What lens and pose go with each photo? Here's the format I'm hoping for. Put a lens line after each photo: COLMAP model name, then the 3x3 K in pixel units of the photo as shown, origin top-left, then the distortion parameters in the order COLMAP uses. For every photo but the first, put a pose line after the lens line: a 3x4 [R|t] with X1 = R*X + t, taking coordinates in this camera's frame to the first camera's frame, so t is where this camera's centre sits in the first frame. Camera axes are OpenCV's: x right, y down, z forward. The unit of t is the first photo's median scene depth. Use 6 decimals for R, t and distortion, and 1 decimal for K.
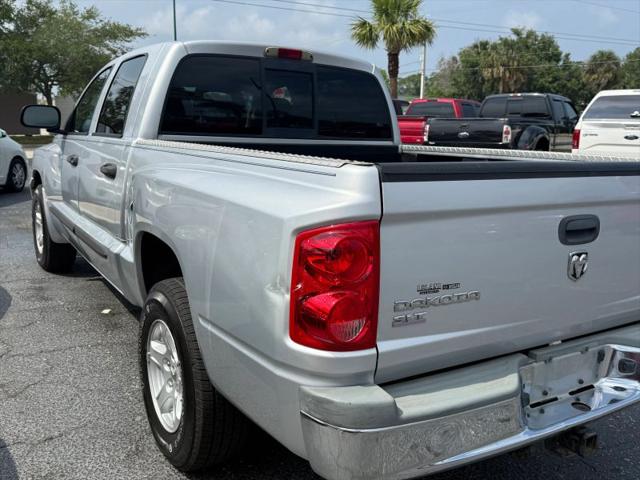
lens RADIAL K [[591.8, 0, 320.2], [0, 591.8, 238.0], [0, 0, 1]] dist [0.126165, 0.002811]
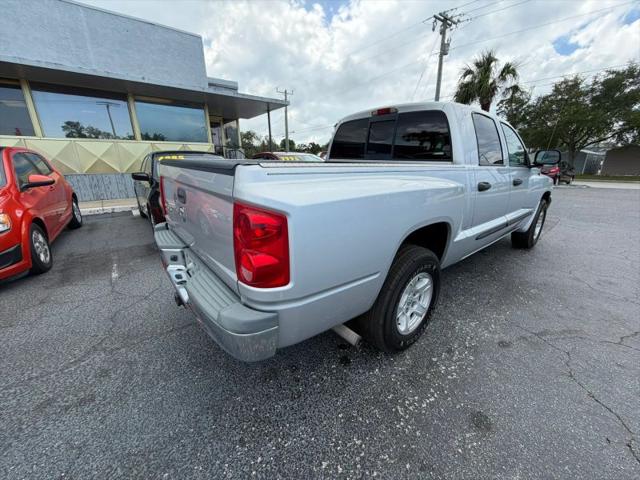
lens RADIAL K [[258.9, 0, 316.7], [0, 258.9, 236.9], [0, 0, 1]] dist [-0.002842, -0.000407]
pose [[0.131733, 0.242625, -0.961134, 0.919766], [-0.182583, 0.958934, 0.217045, -0.081409], [0.974325, 0.146895, 0.170623, 0.833665]]
